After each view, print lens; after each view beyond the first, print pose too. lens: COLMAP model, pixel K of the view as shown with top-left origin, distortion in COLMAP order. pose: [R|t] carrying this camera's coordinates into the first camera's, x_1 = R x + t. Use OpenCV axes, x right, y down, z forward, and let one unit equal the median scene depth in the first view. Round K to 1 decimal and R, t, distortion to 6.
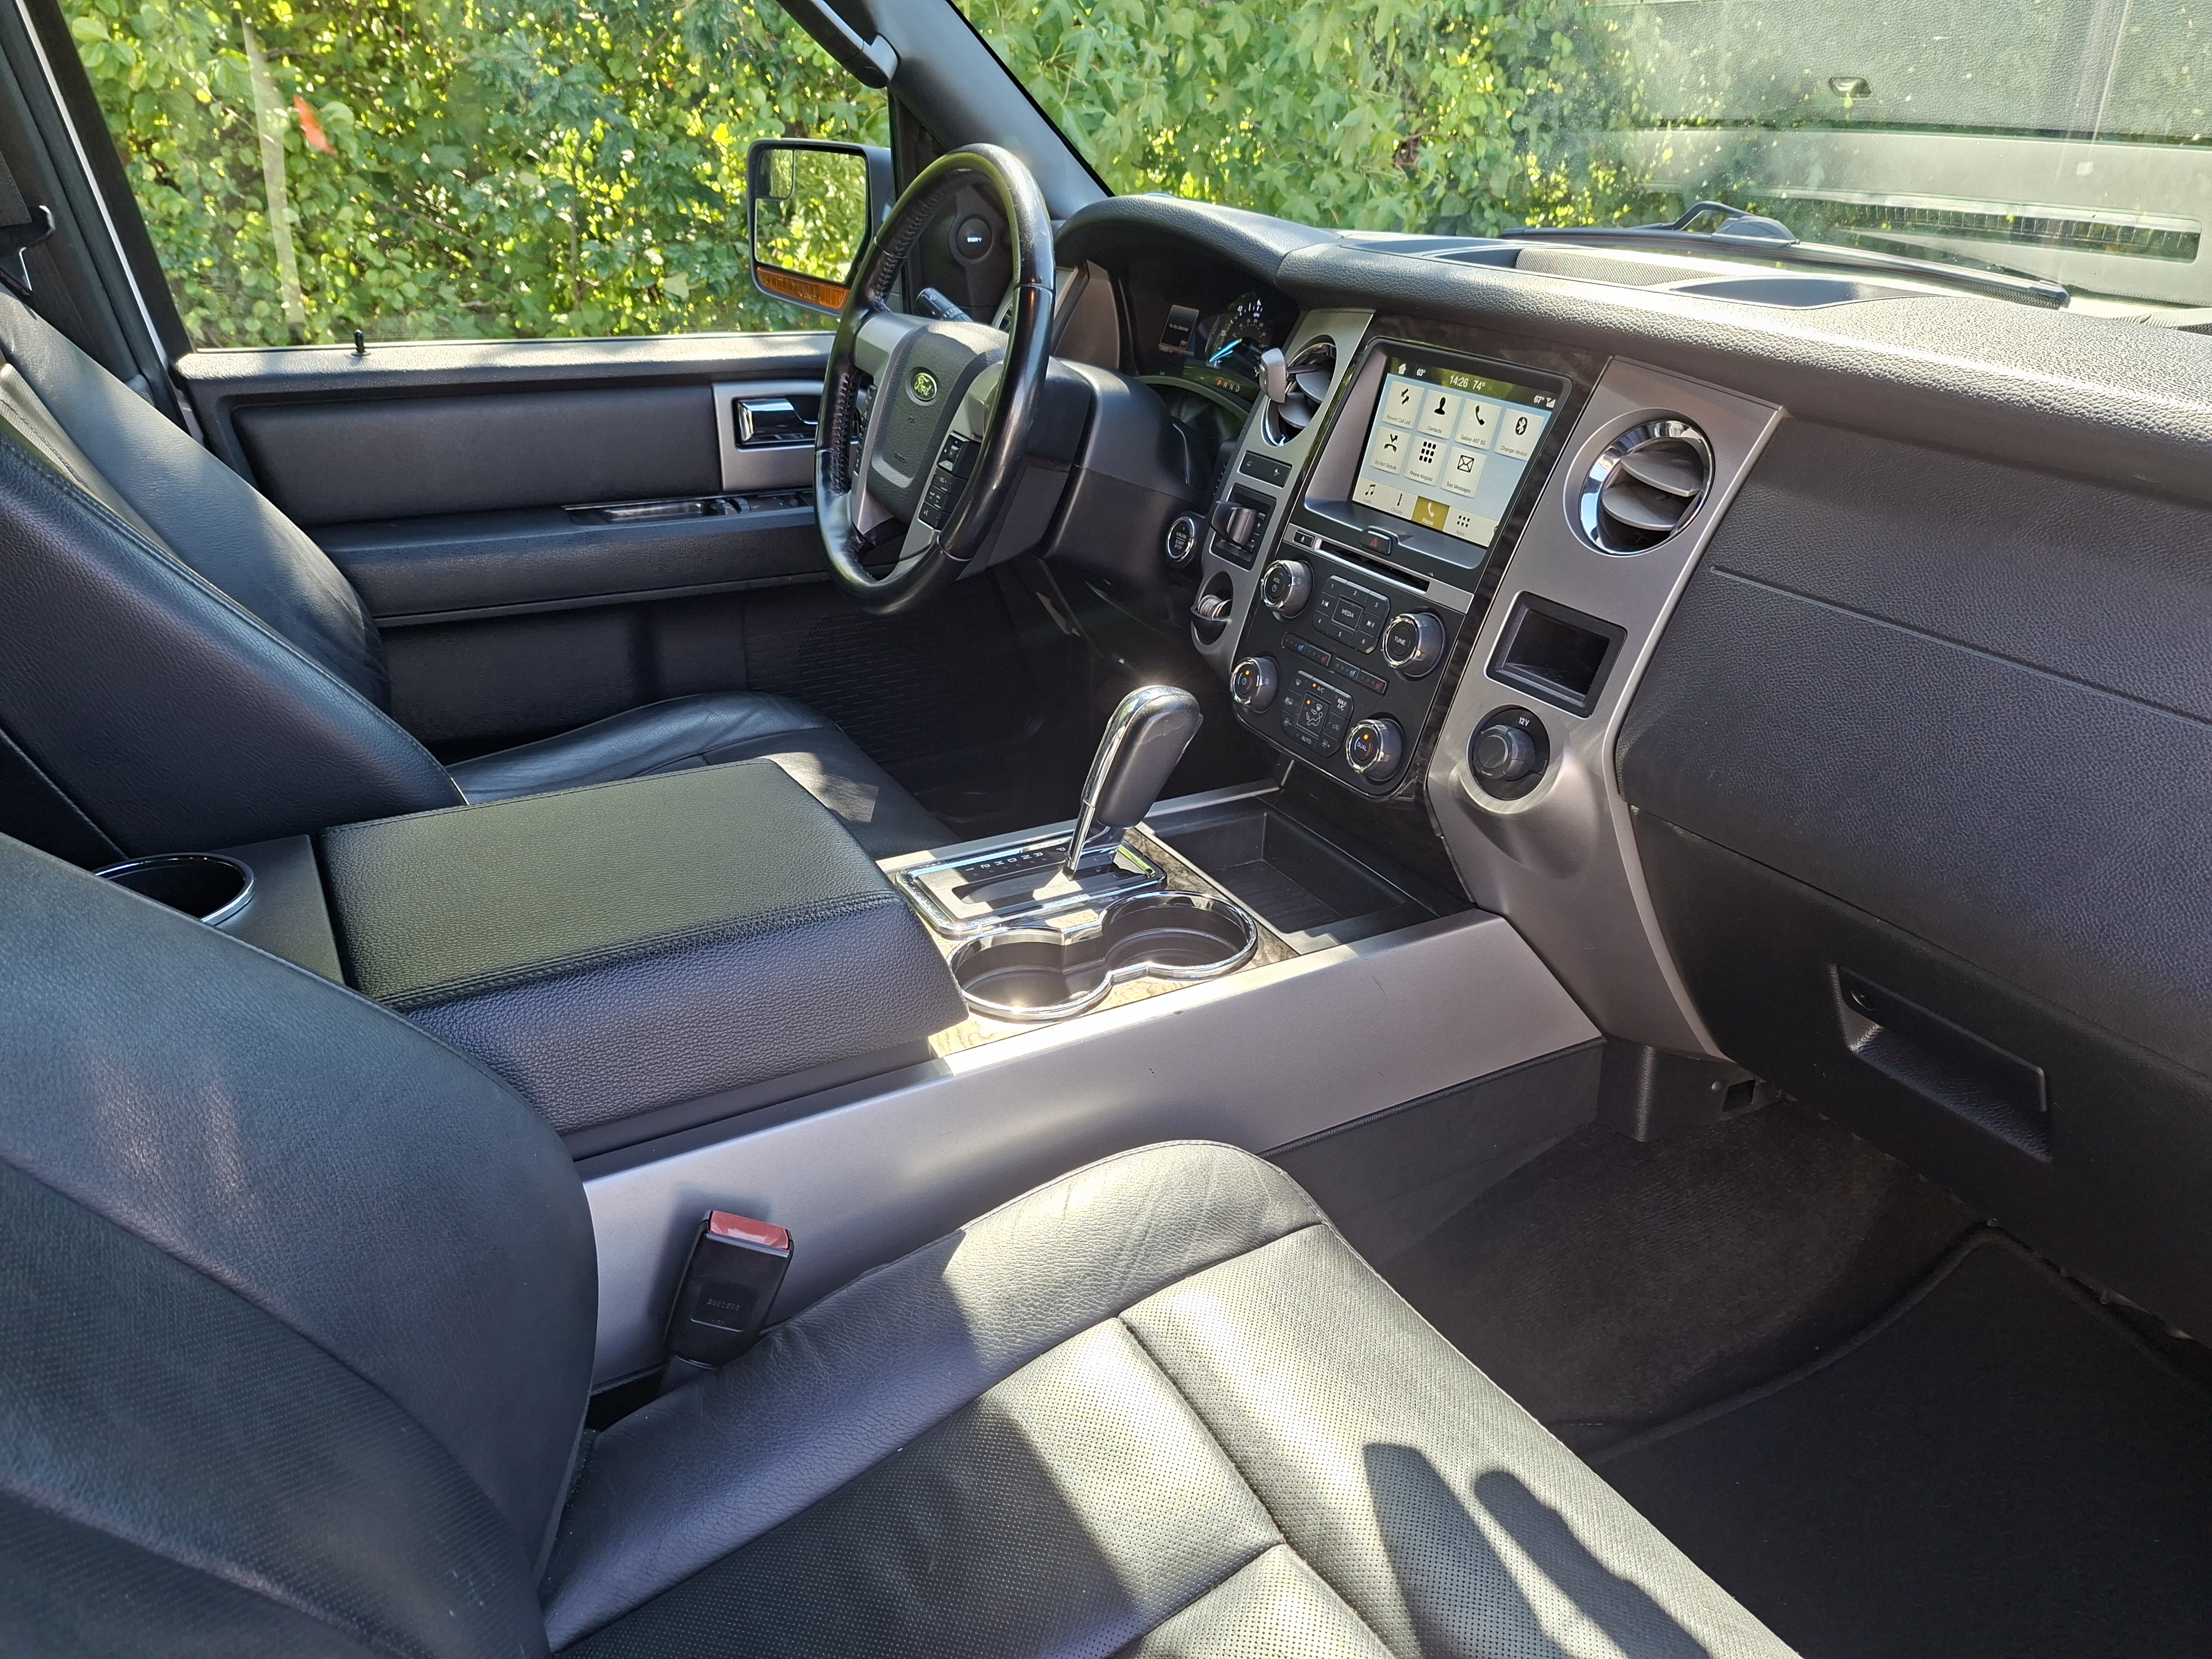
lens RADIAL K [[1560.3, 0, 1106.0], [0, 1560.3, 829.5], [0, 0, 1]] dist [0.036323, -0.000109]
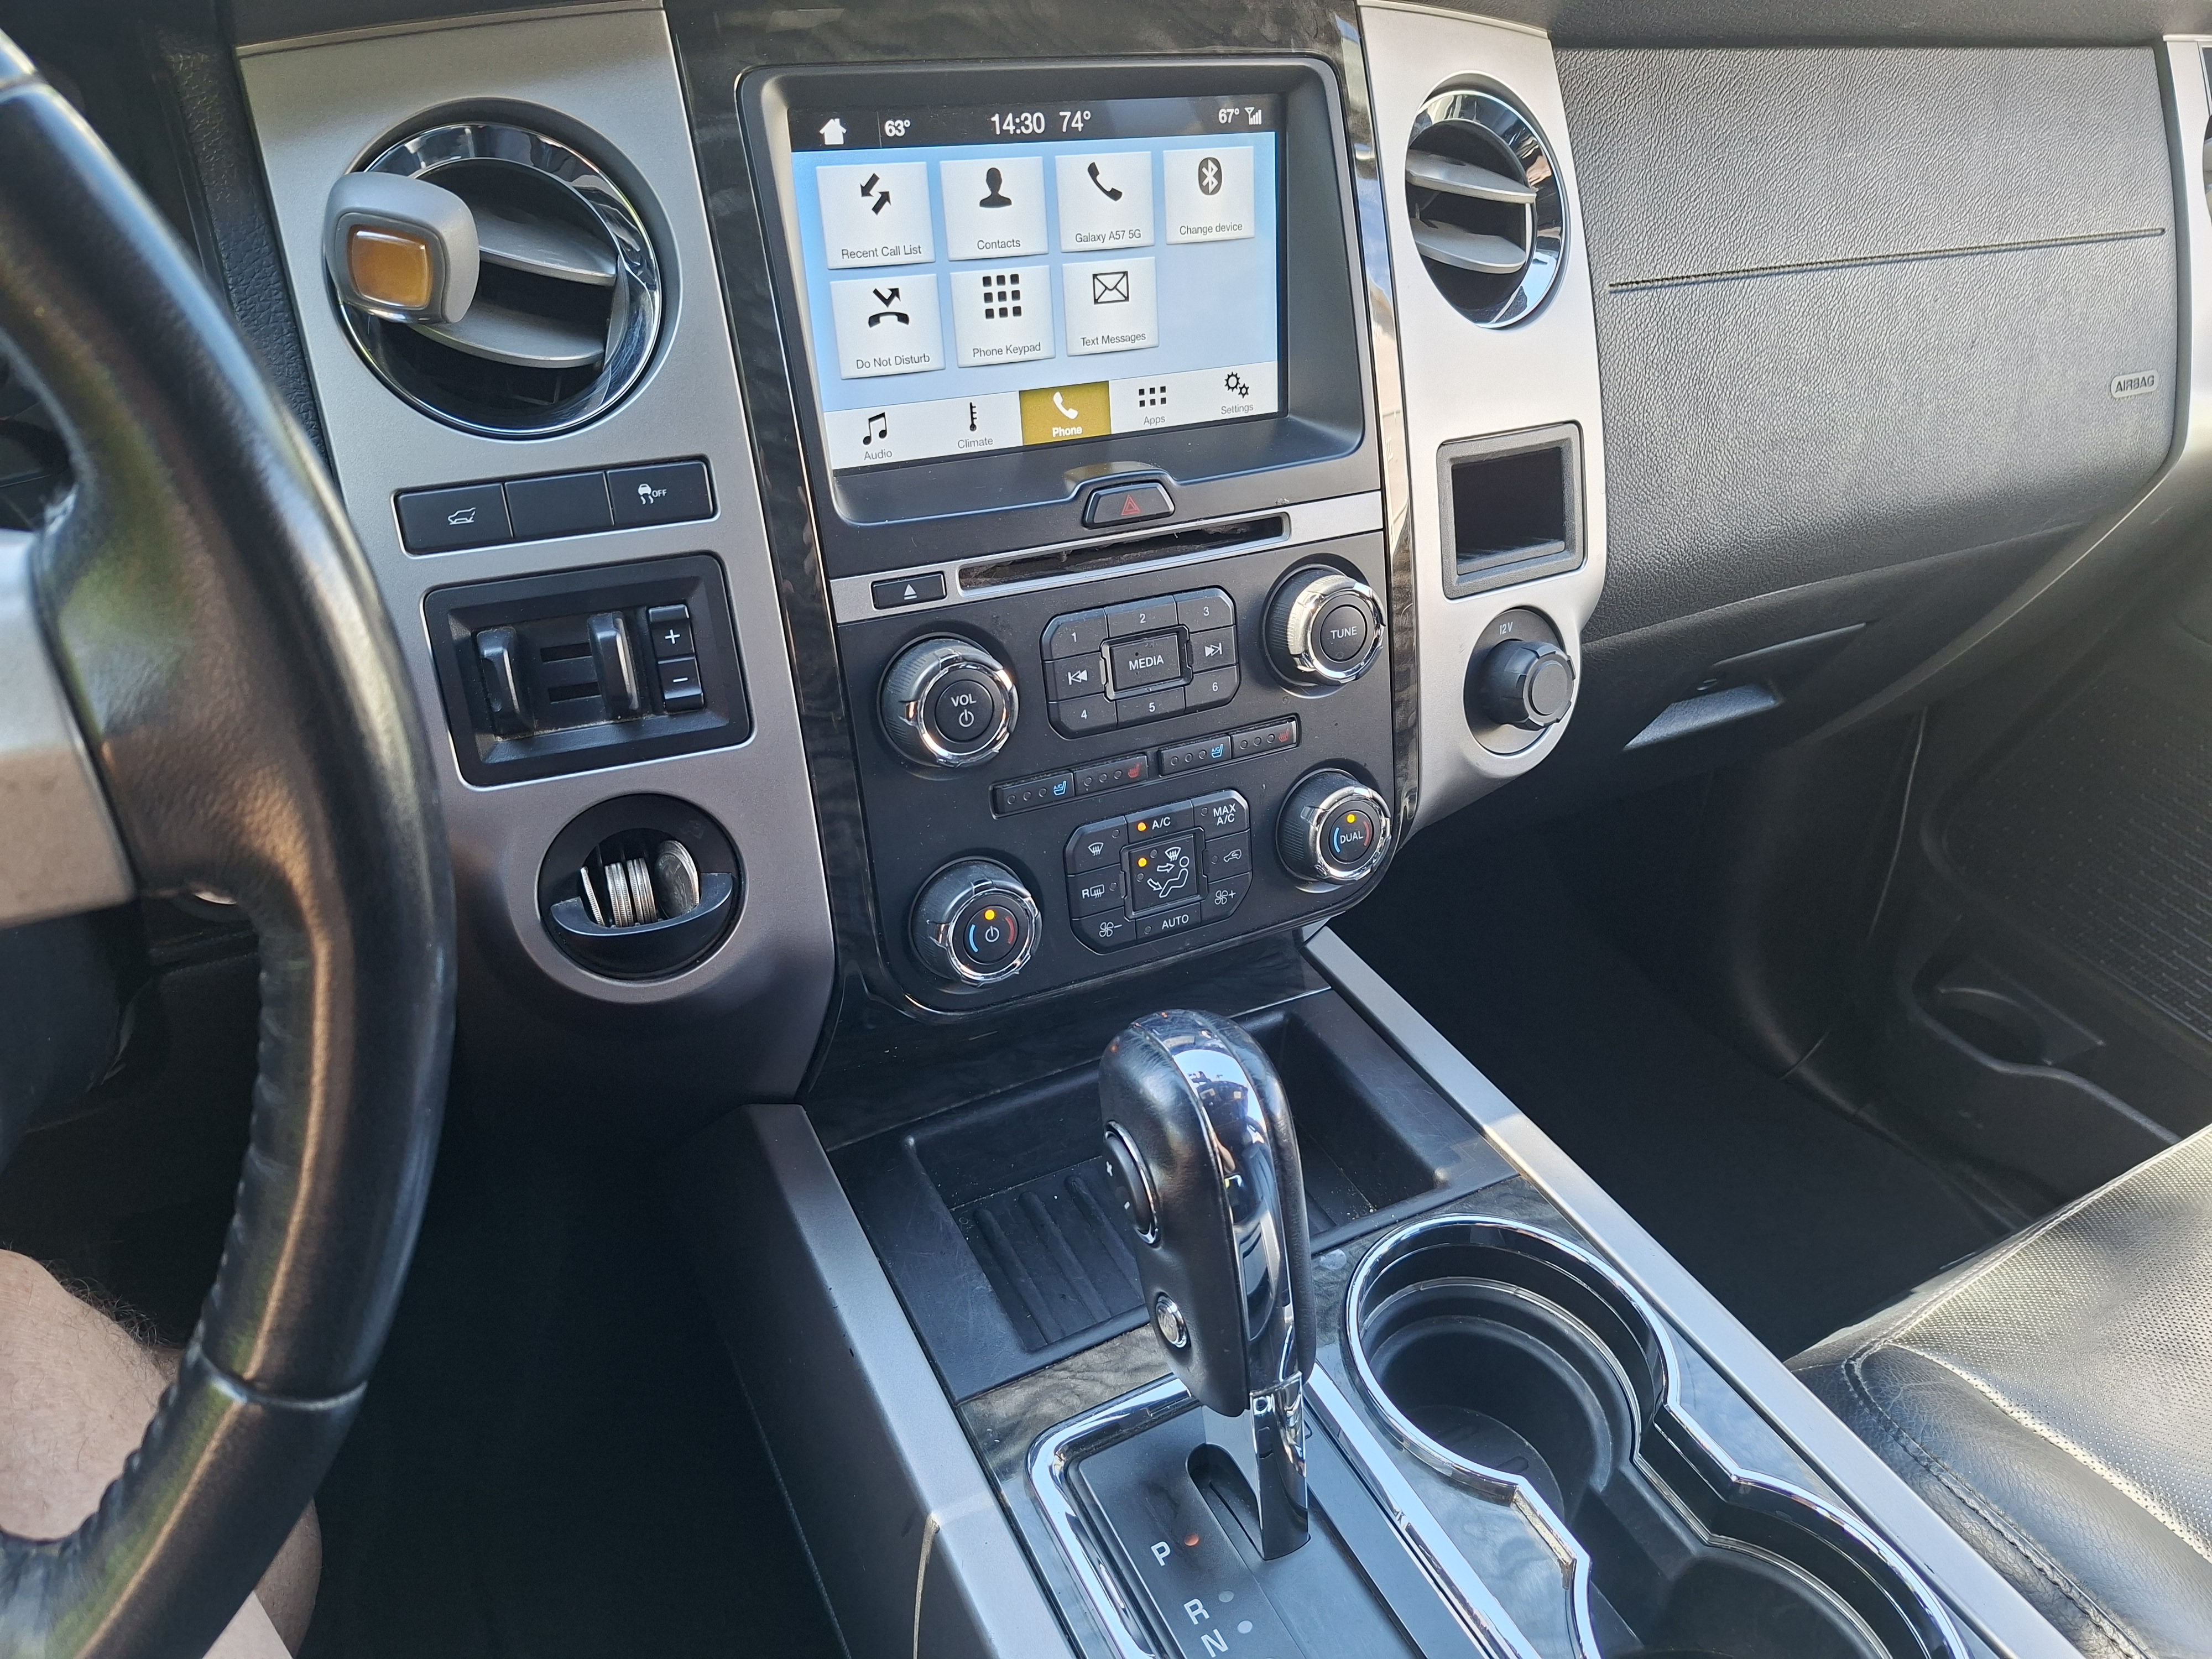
lens RADIAL K [[1560.3, 0, 1106.0], [0, 1560.3, 829.5], [0, 0, 1]] dist [0.036323, -0.000109]
pose [[0.048176, -0.576869, 0.815415, -0.263524], [0.379236, 0.765797, 0.519361, -0.352092], [-0.924045, 0.284213, 0.255663, 0.905840]]
